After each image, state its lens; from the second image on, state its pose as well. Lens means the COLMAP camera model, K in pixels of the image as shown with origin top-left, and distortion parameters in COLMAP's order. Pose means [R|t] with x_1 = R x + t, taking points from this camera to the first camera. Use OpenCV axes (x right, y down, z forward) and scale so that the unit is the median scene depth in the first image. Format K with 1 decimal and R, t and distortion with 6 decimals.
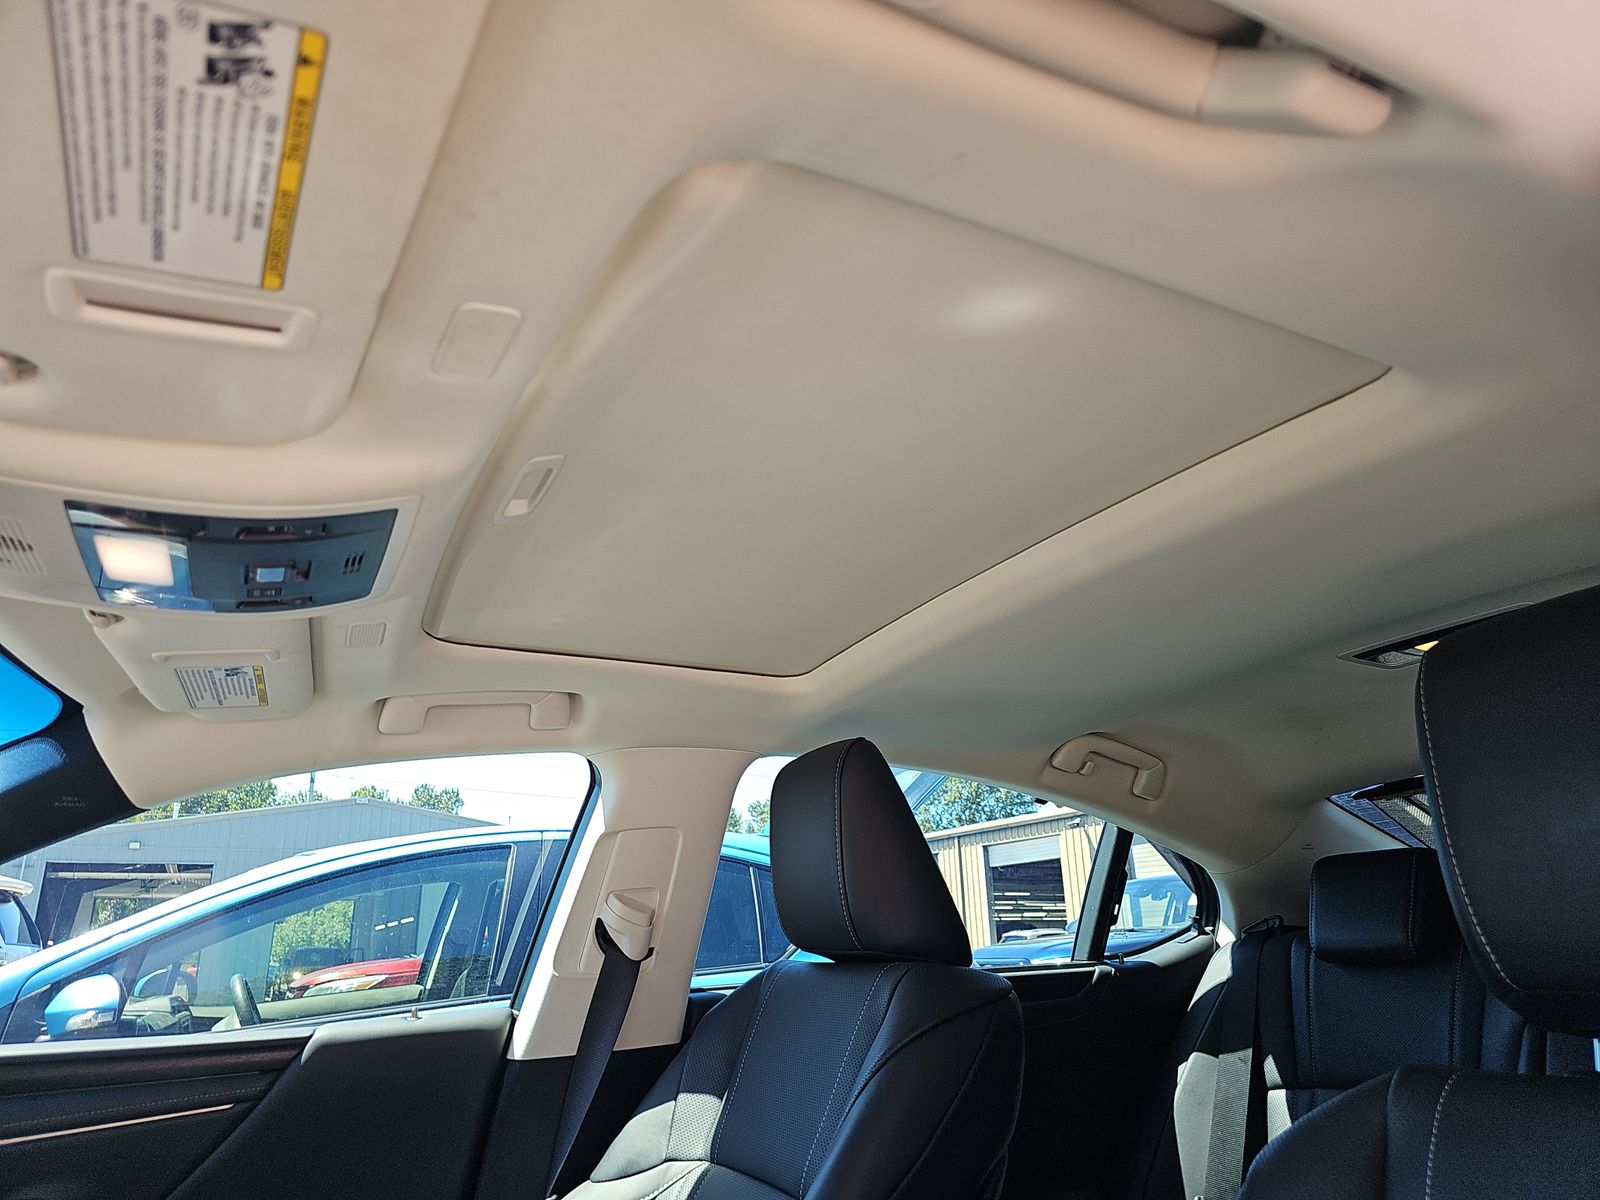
lens RADIAL K [[1080.1, 0, 800.7], [0, 1080.1, 608.2], [0, 0, 1]] dist [0.038041, -0.039404]
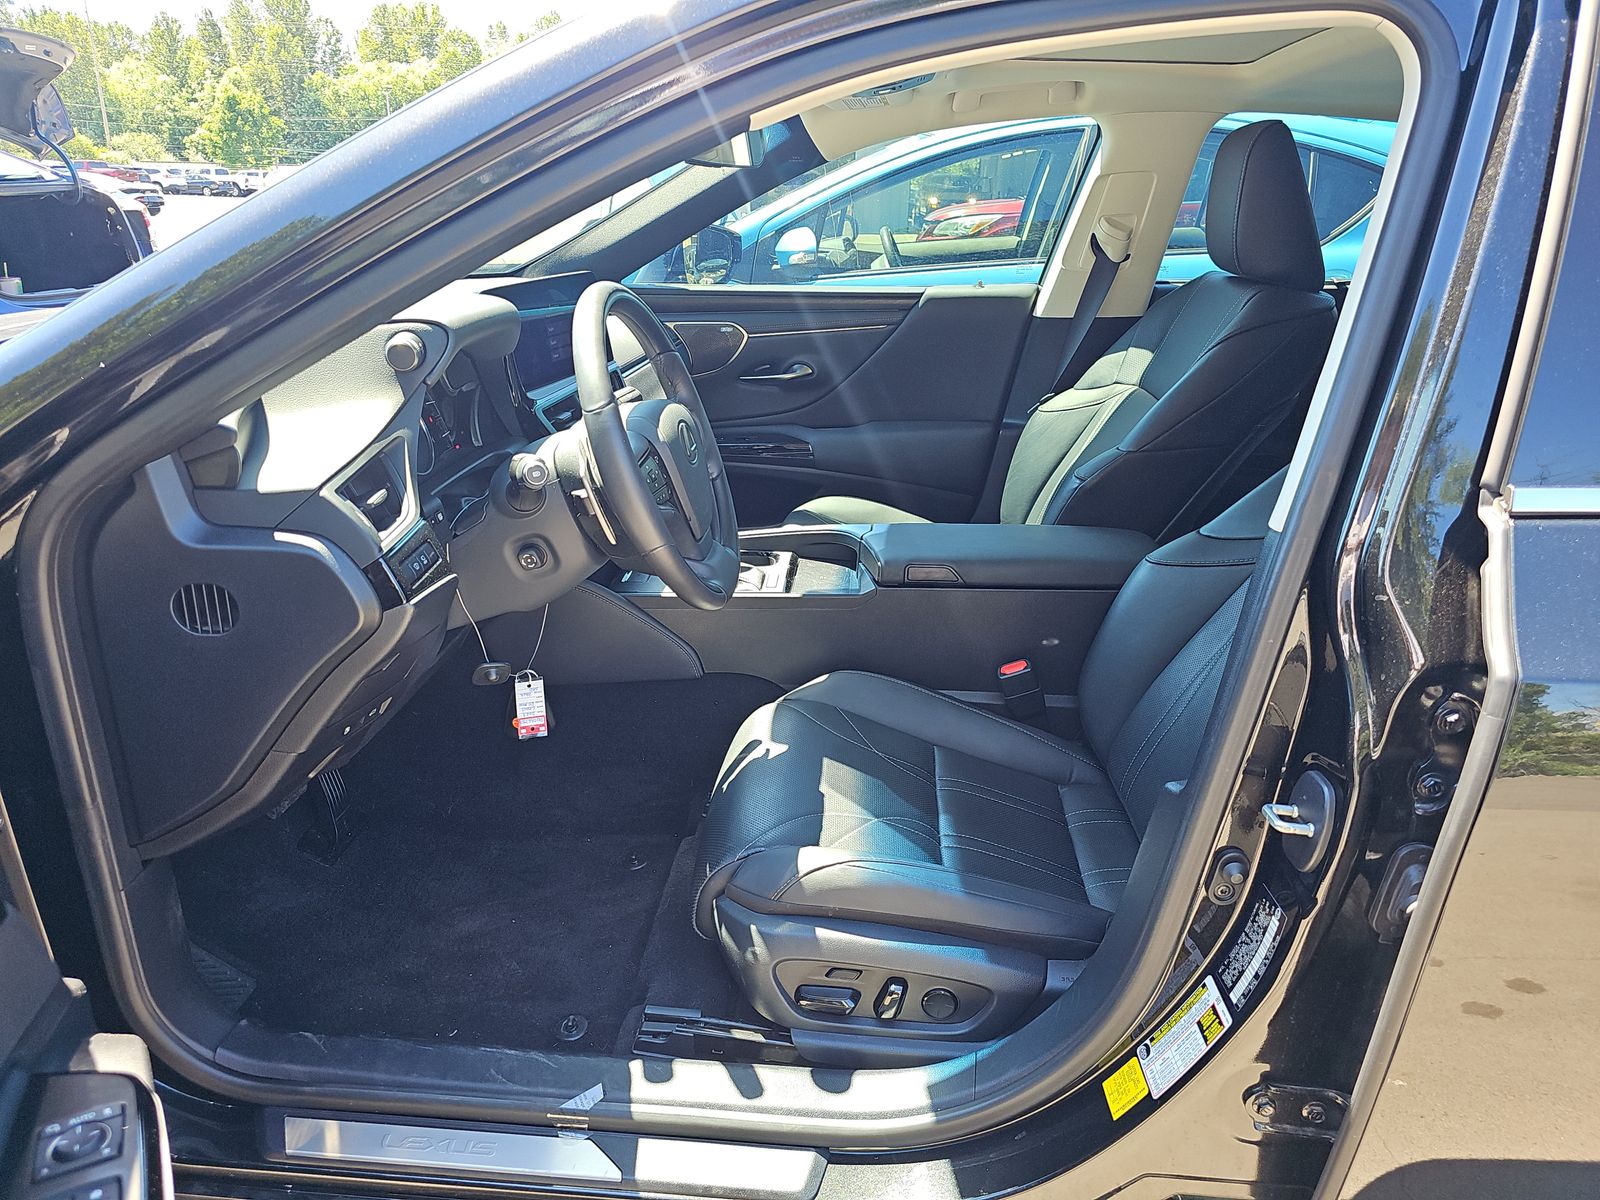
lens RADIAL K [[1080.1, 0, 800.7], [0, 1080.1, 608.2], [0, 0, 1]] dist [0.038041, -0.039404]
pose [[0.862409, 0.221814, -0.455027, 0.269040], [0.113634, 0.791116, 0.601019, -0.259492], [0.493293, -0.570030, 0.657060, -0.501536]]
